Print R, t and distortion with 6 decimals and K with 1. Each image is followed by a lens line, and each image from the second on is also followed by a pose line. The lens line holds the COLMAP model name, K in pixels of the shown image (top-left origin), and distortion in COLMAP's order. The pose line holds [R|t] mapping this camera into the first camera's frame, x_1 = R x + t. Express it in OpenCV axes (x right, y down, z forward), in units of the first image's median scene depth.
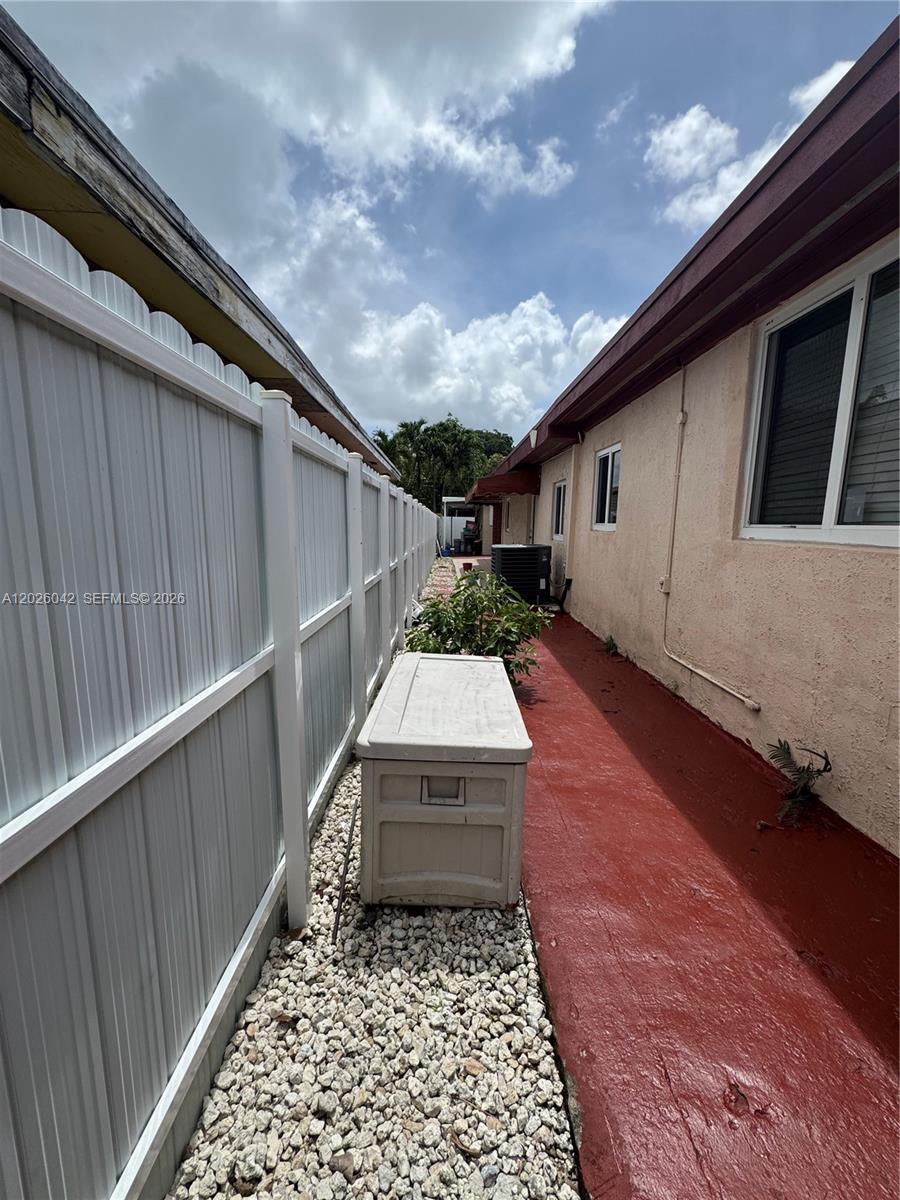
lens RADIAL K [[479.4, 0, 450.0], [0, 479.4, 600.0], [0, 0, 1]] dist [-0.004640, 0.000464]
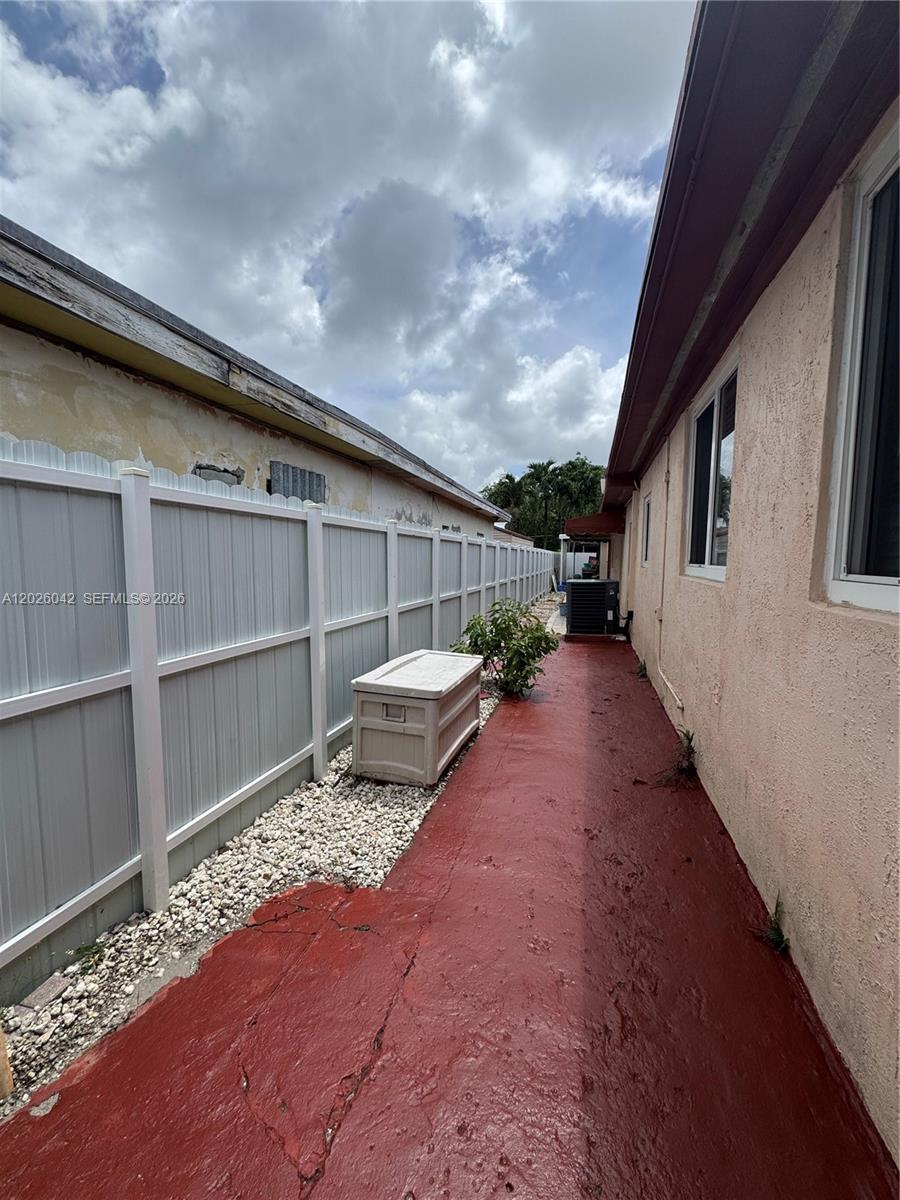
lens RADIAL K [[479.4, 0, 450.0], [0, 479.4, 600.0], [0, 0, 1]] dist [-0.004640, 0.000464]
pose [[0.958787, 0.019004, -0.283489, 0.636582], [-0.039558, 0.996971, -0.066955, 0.080387], [0.281358, 0.075410, 0.956635, -0.639064]]
